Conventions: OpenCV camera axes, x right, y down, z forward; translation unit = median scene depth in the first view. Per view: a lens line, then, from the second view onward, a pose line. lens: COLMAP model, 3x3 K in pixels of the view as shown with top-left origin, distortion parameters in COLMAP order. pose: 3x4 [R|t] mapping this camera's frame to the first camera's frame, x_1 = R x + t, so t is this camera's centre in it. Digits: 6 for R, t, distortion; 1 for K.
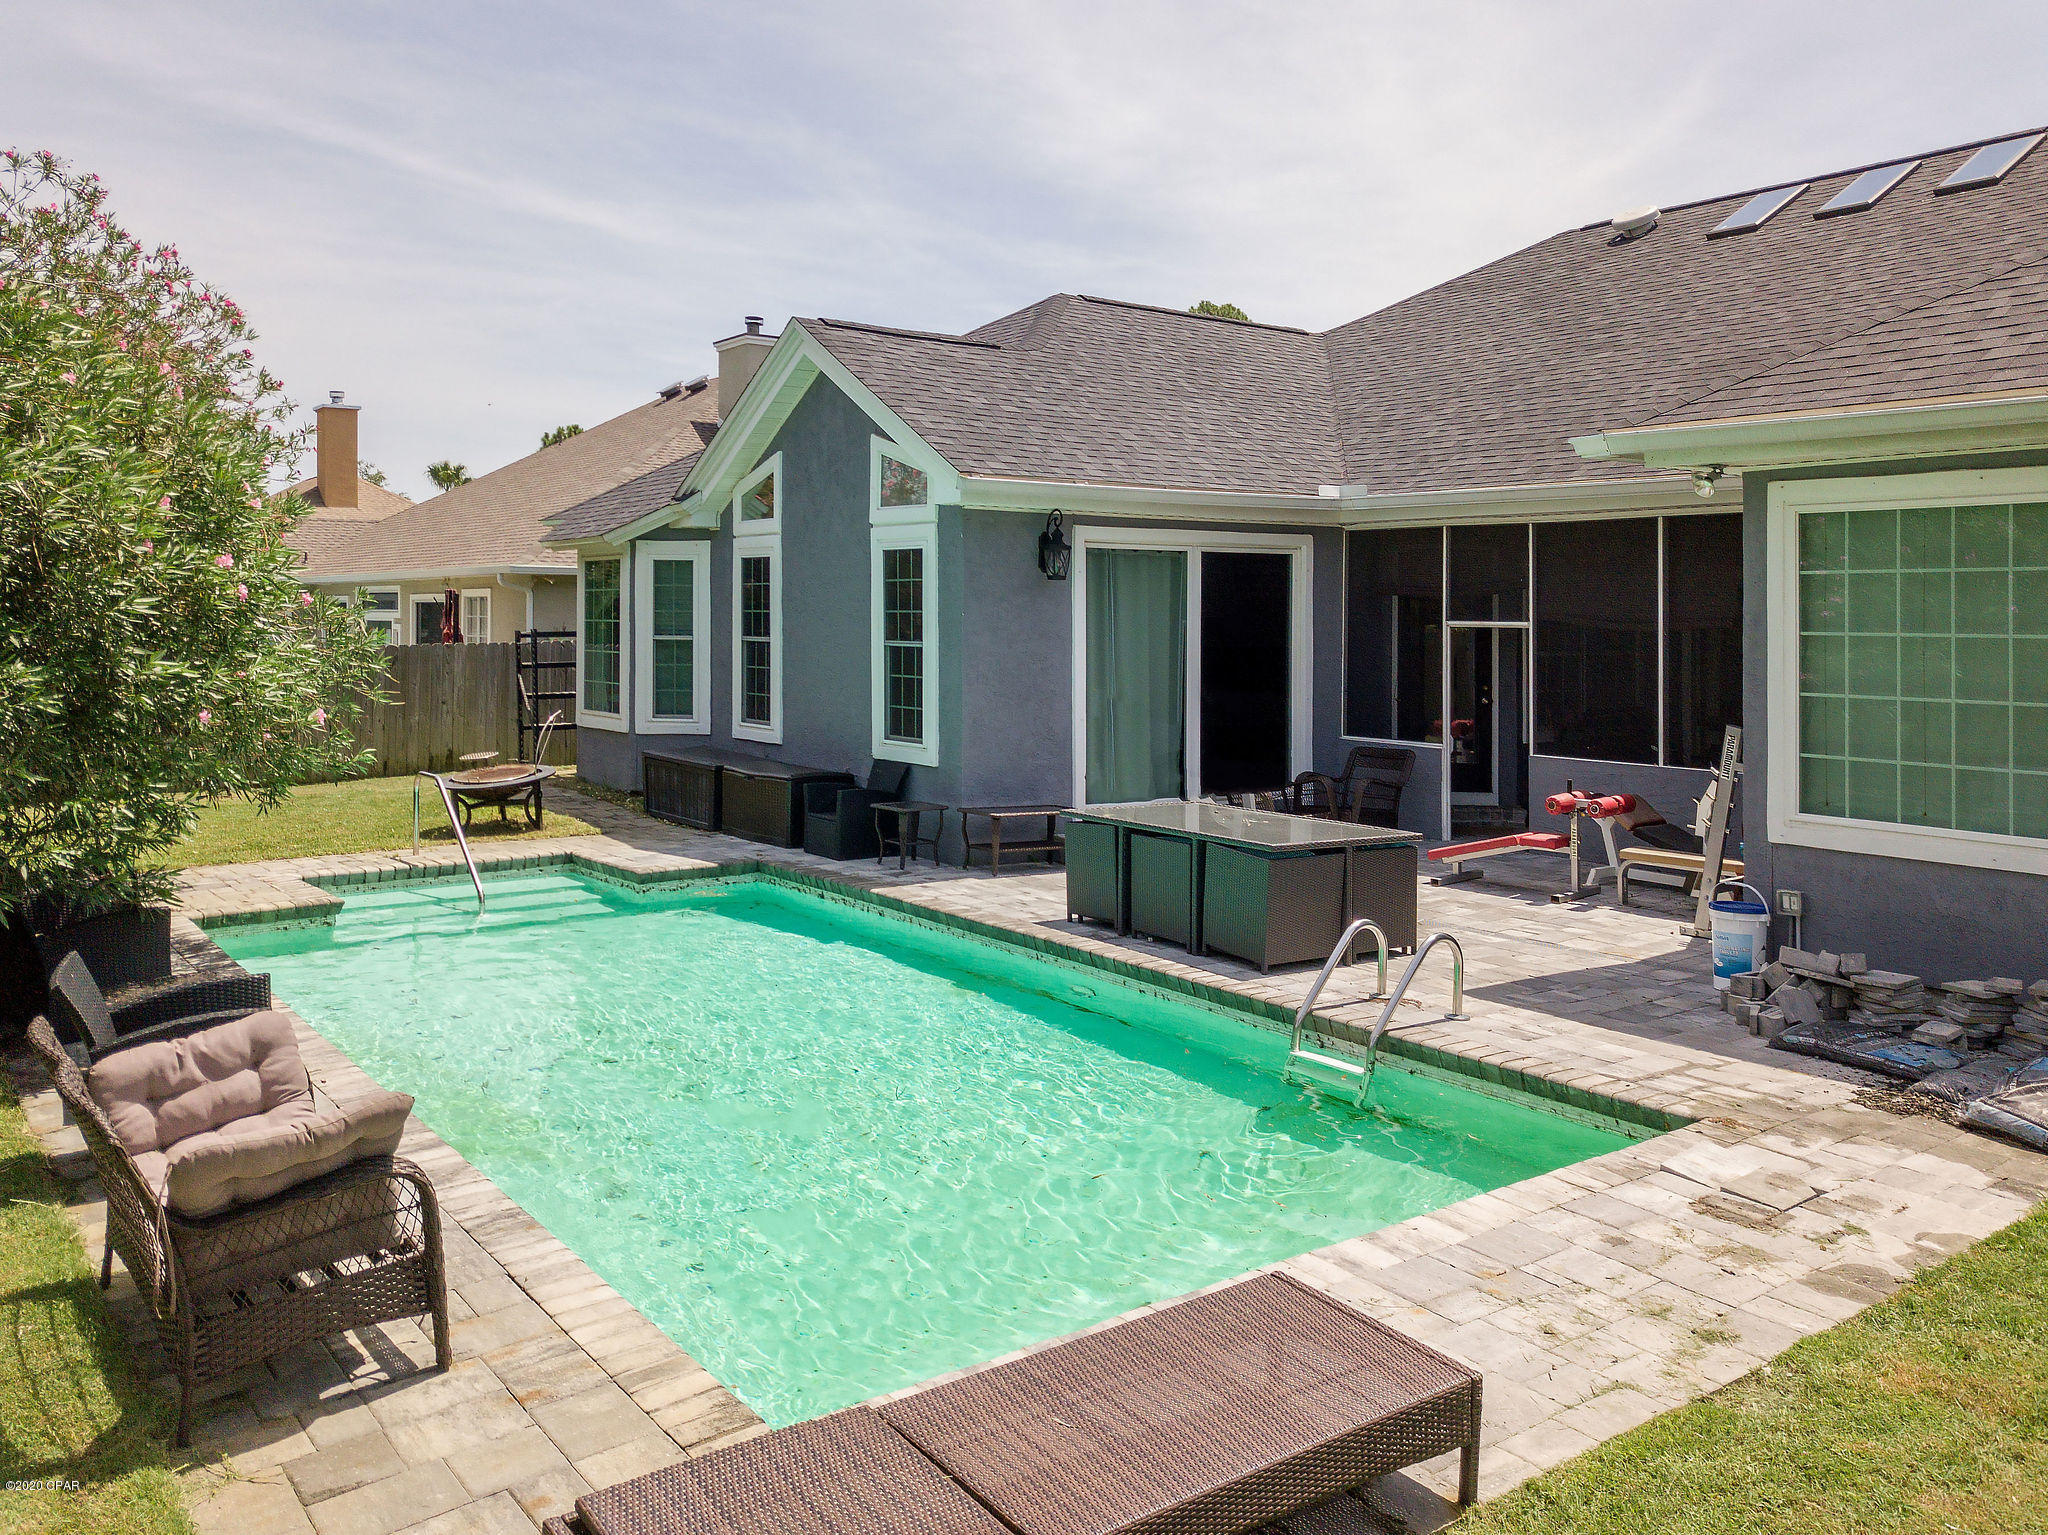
lens RADIAL K [[1575.0, 0, 1024.0], [0, 1575.0, 767.5], [0, 0, 1]] dist [0.057063, 0.000315]
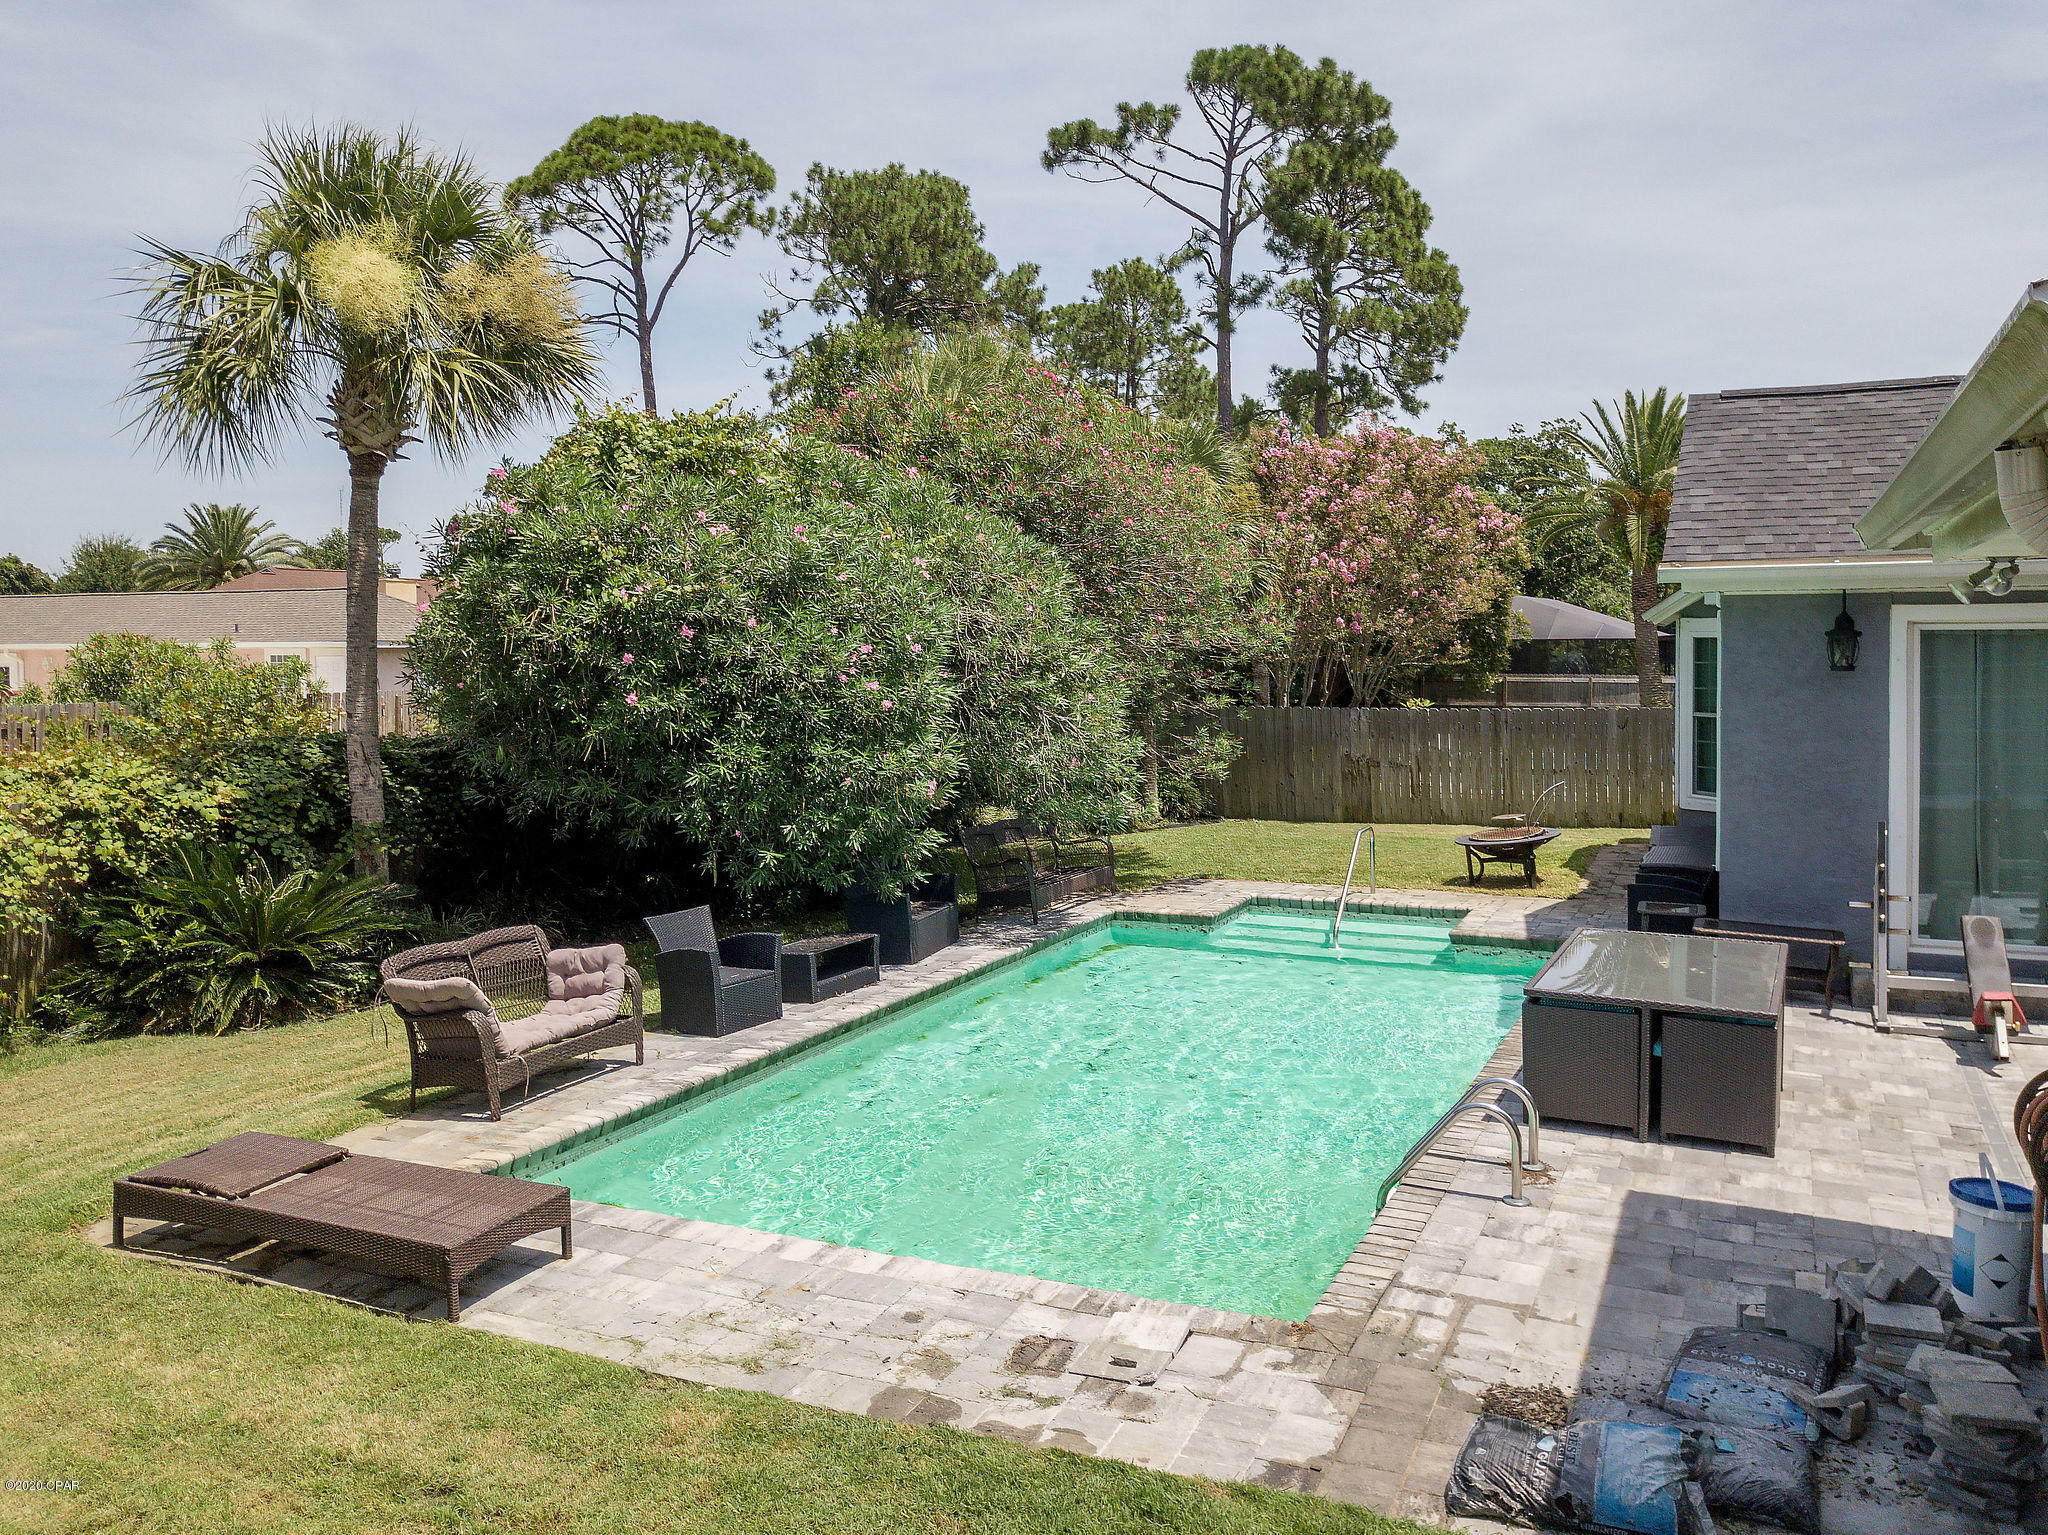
lens RADIAL K [[1530.4, 0, 1024.0], [0, 1530.4, 767.5], [0, 0, 1]] dist [0.181706, -0.000413]
pose [[0.470581, 0.057665, -0.880471, 1.446036], [-0.067032, 0.997315, 0.029492, -0.159356], [0.879807, 0.045142, 0.473182, 0.503211]]
